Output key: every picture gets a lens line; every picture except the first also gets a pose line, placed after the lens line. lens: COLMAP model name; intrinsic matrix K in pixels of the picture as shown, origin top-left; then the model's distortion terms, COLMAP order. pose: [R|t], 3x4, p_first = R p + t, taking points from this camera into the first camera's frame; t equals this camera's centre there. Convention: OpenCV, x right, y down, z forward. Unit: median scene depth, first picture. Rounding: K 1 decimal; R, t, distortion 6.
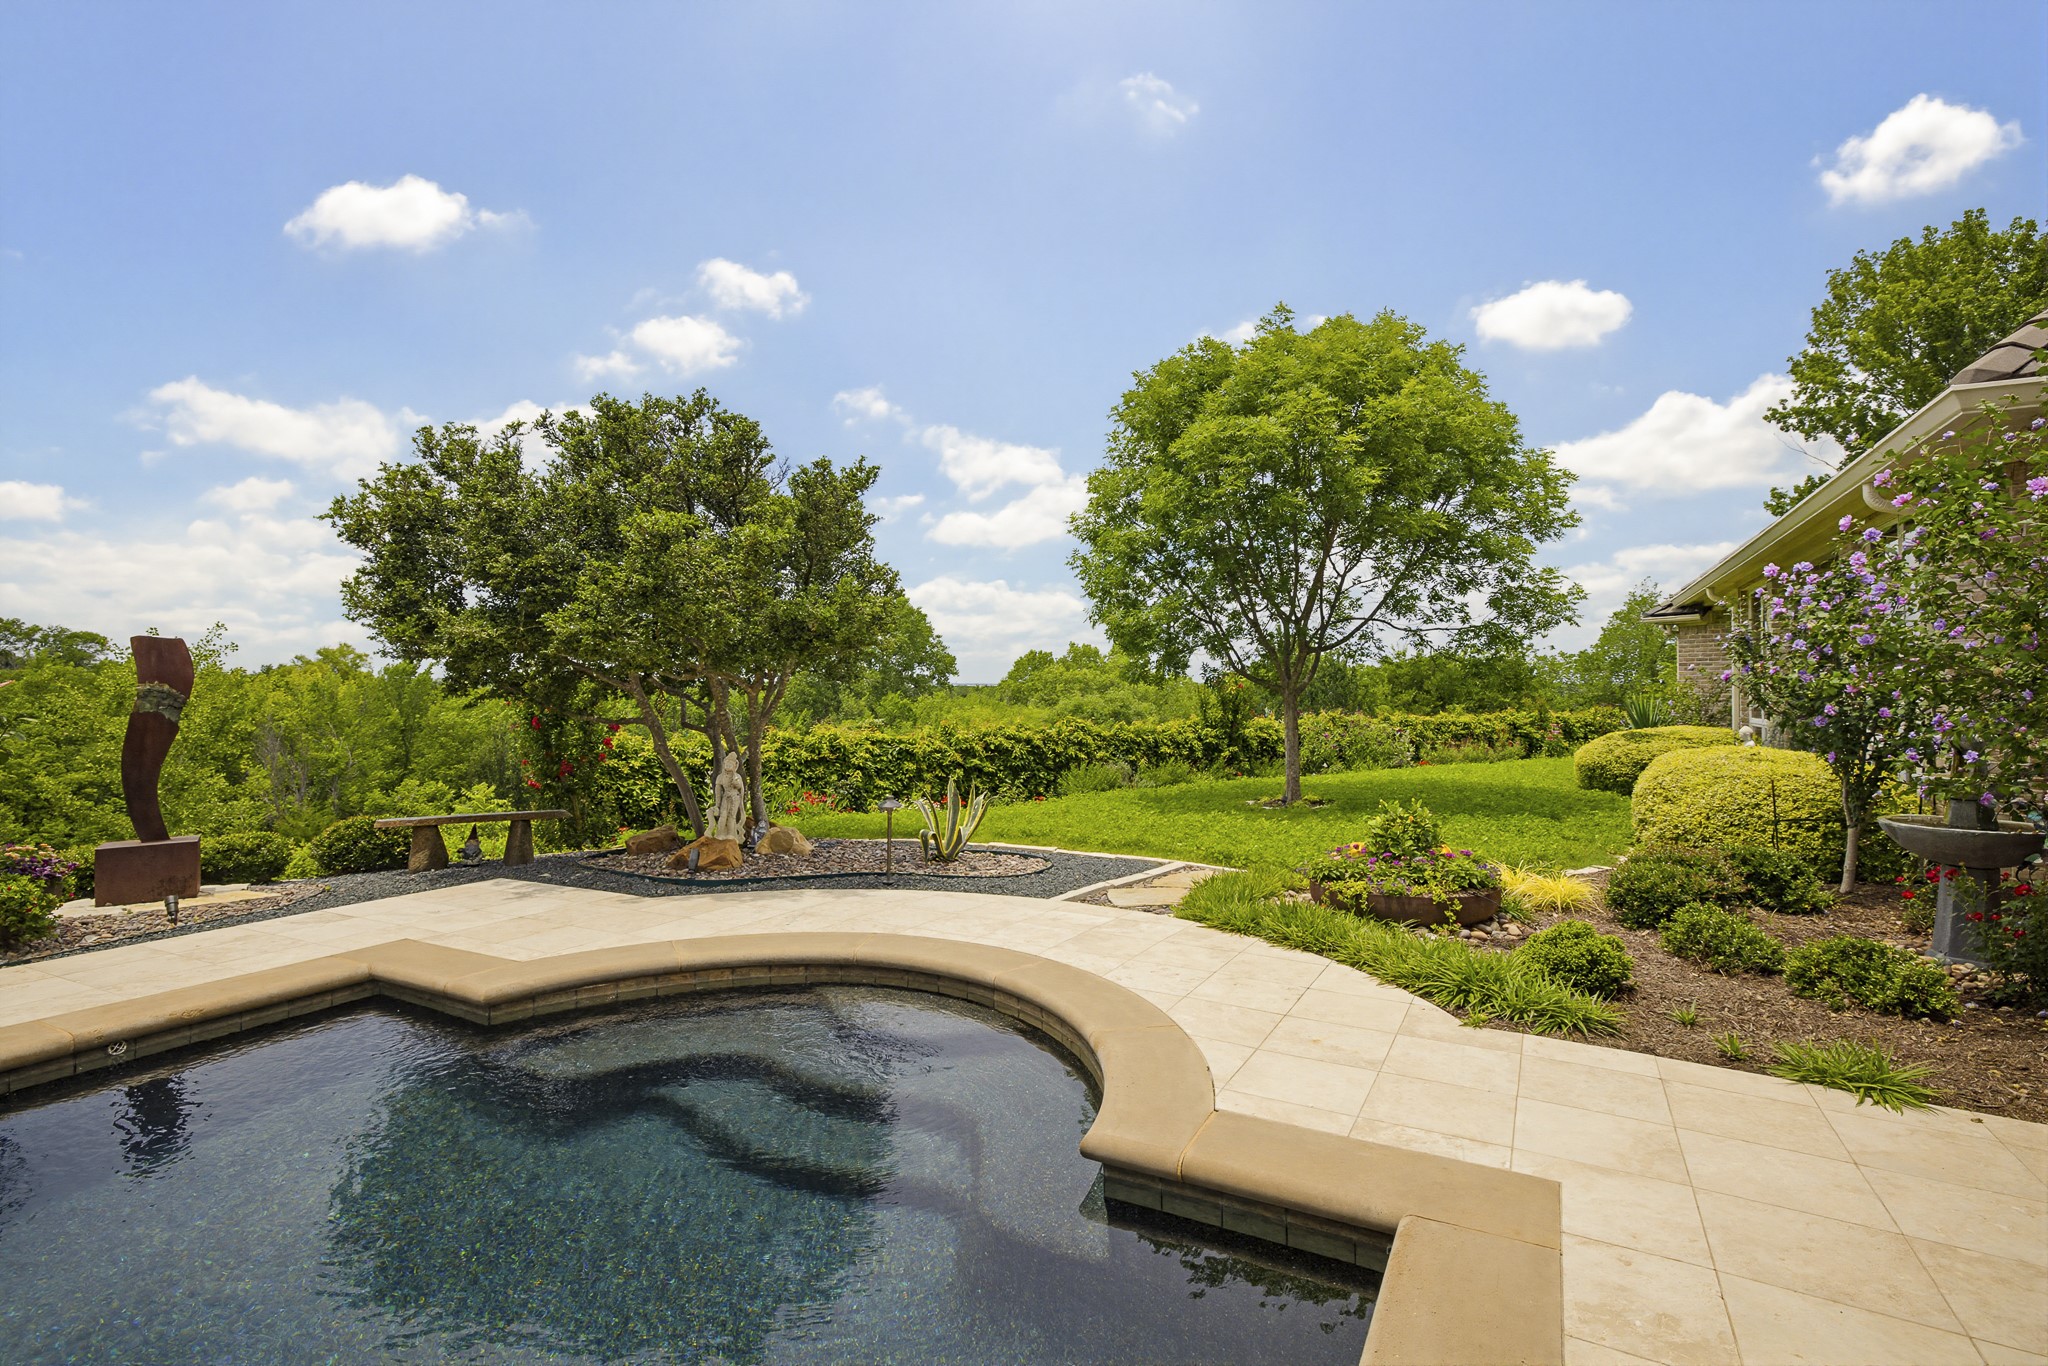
lens RADIAL K [[975.5, 0, 1023.3], [0, 975.5, 695.6], [0, 0, 1]] dist [0.004461, 0.000668]
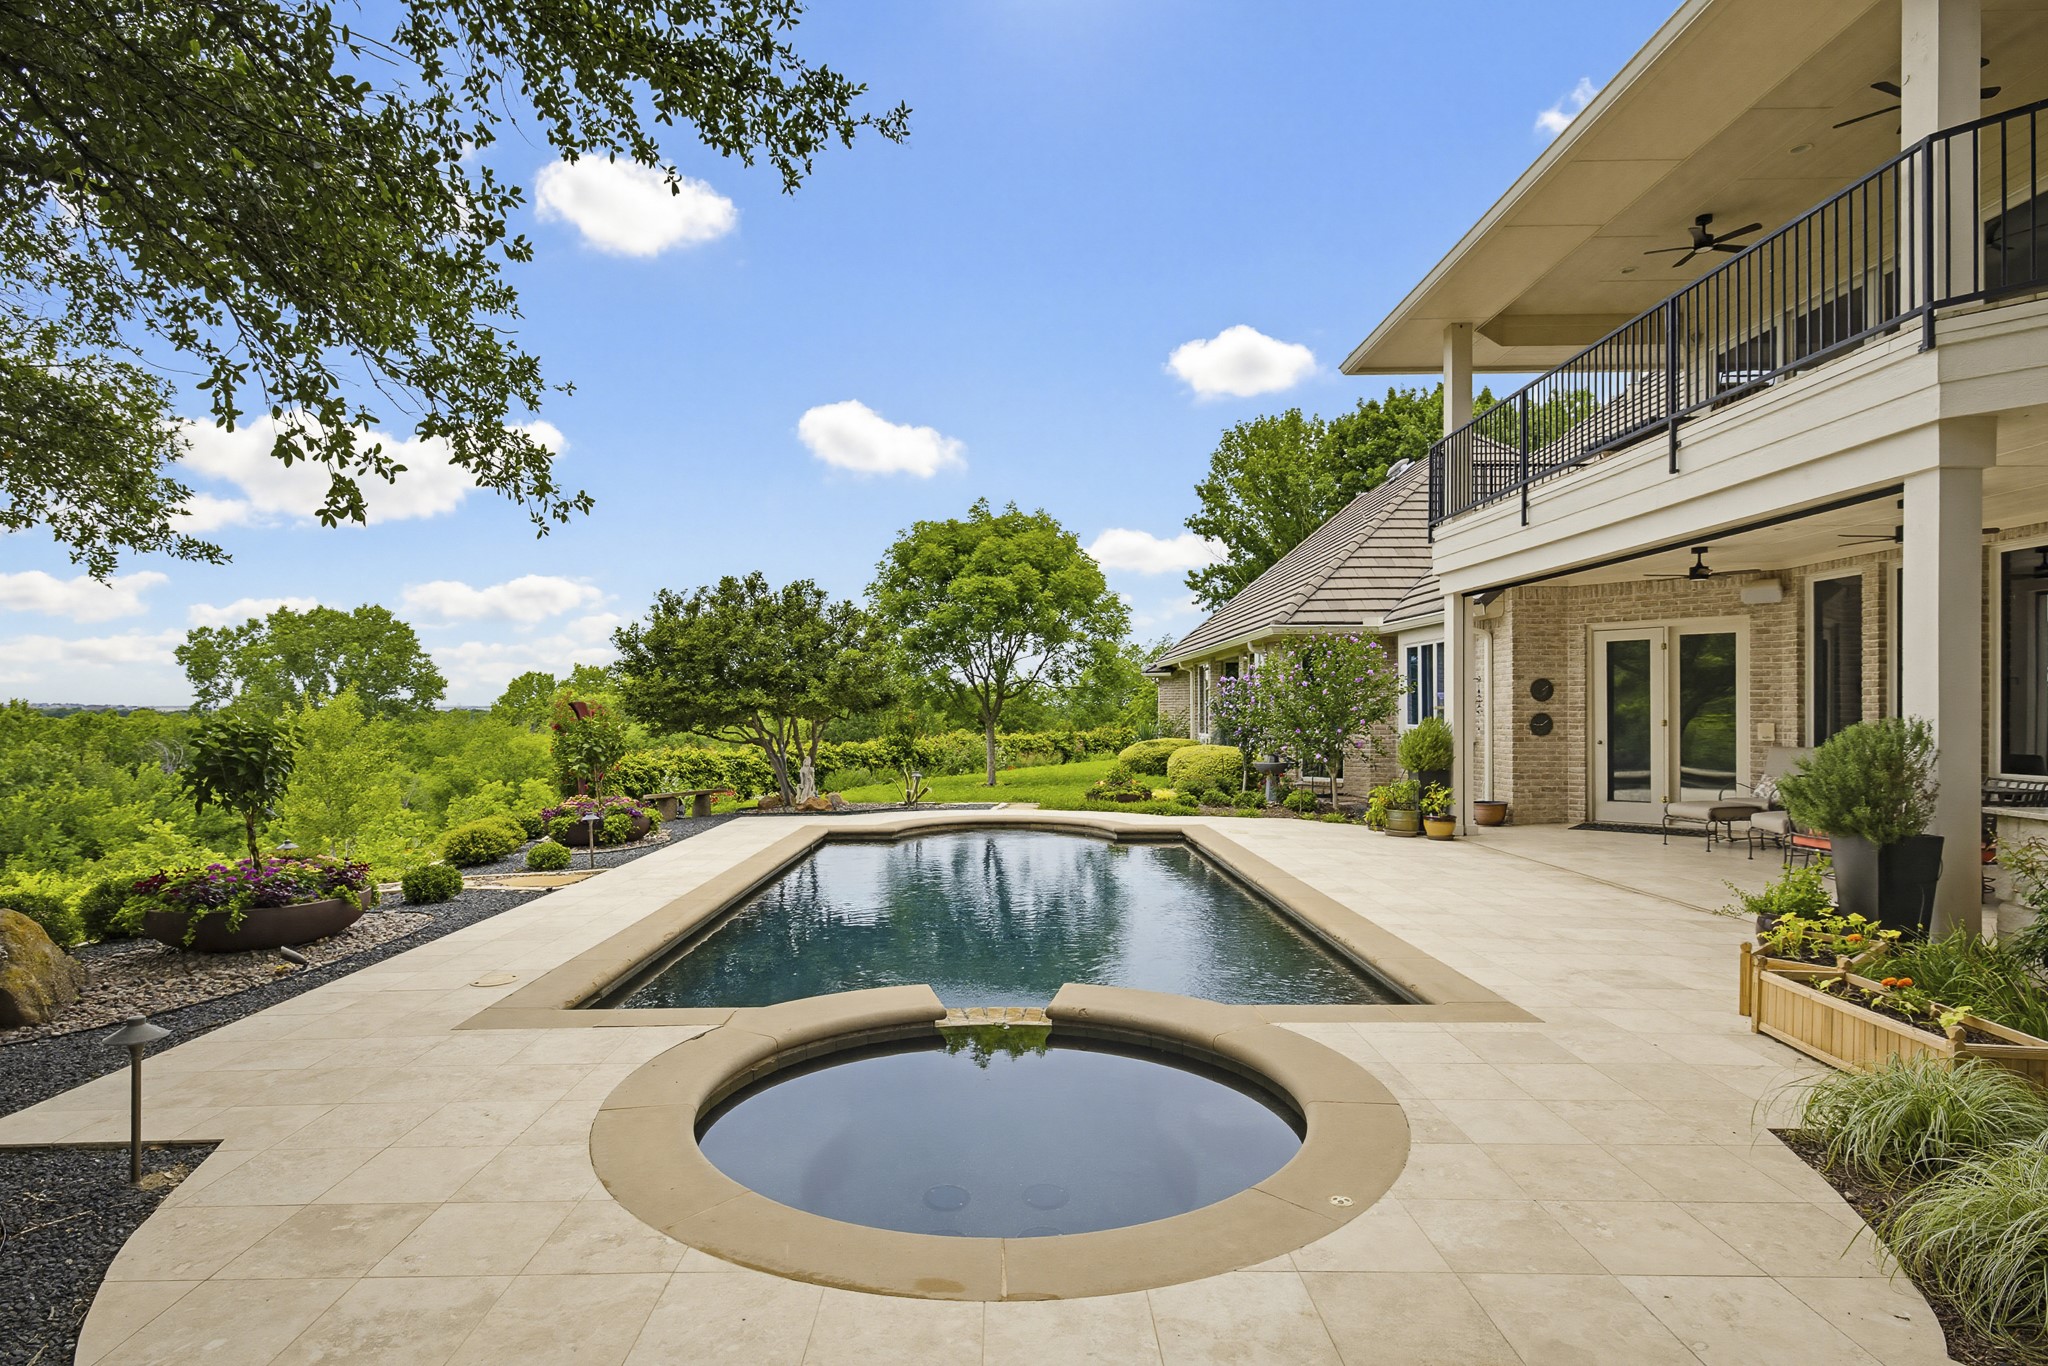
lens RADIAL K [[1059.0, 0, 1006.7], [0, 1059.0, 712.1], [0, 0, 1]] dist [0.002973, 0.000841]
pose [[0.881531, -0.004861, 0.472101, -0.654347], [0.007814, 0.999960, -0.004294, -0.013082], [-0.472062, 0.007475, 0.881534, -0.744346]]
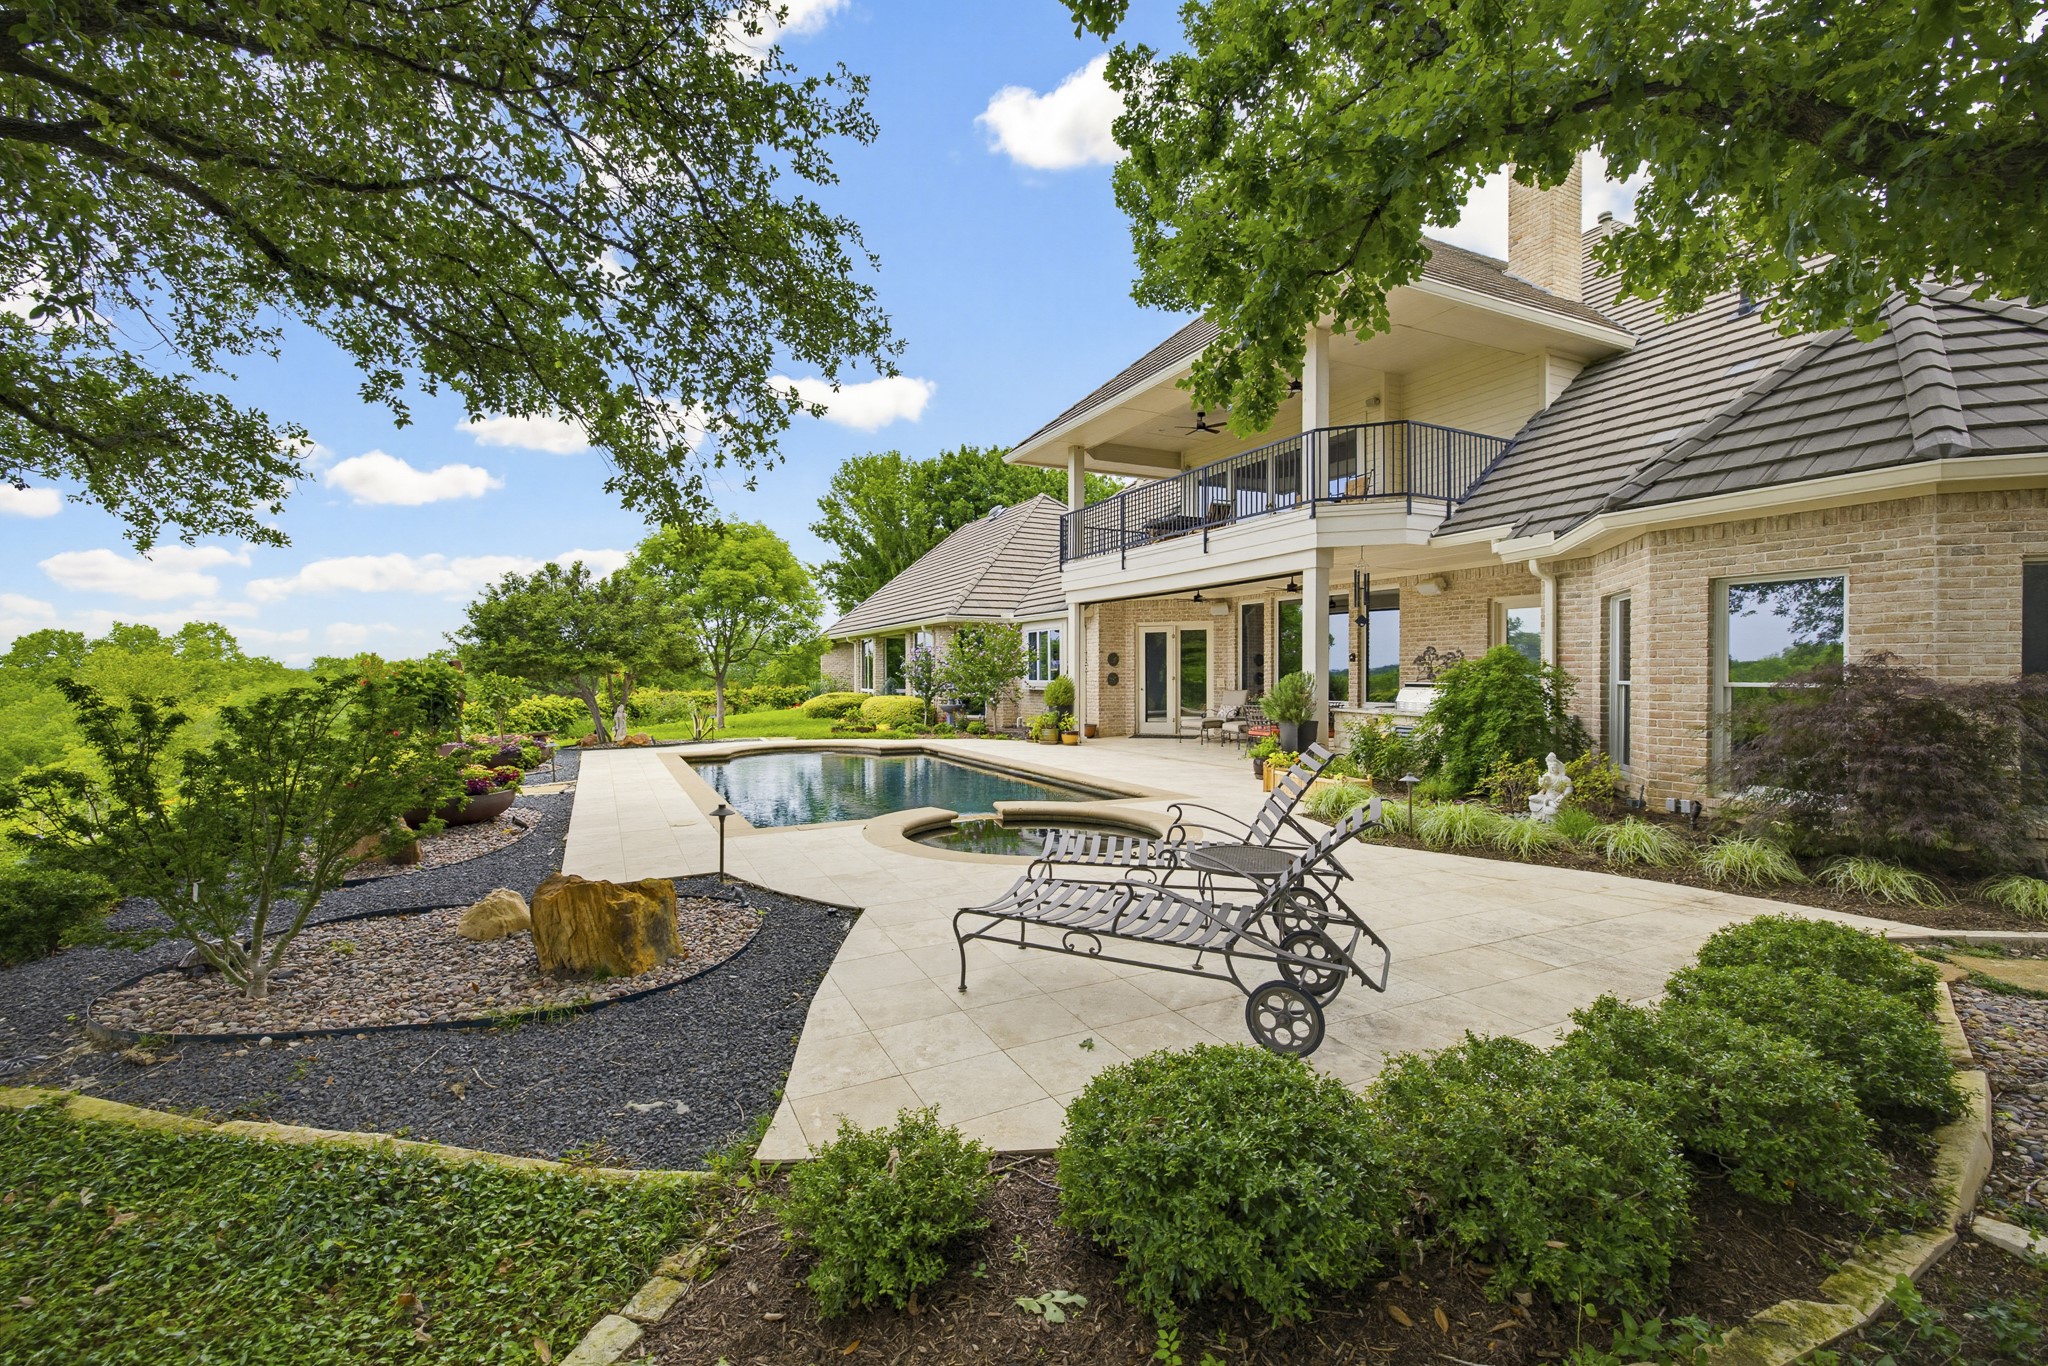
lens RADIAL K [[851.1, 0, 1024.0], [0, 851.1, 683.0], [0, 0, 1]] dist [0.009511, -0.000251]
pose [[0.580172, -0.009999, 0.814433, -1.034610], [0.006995, 0.999949, 0.007293, -0.005446], [-0.814464, 0.001466, 0.580212, -0.806061]]
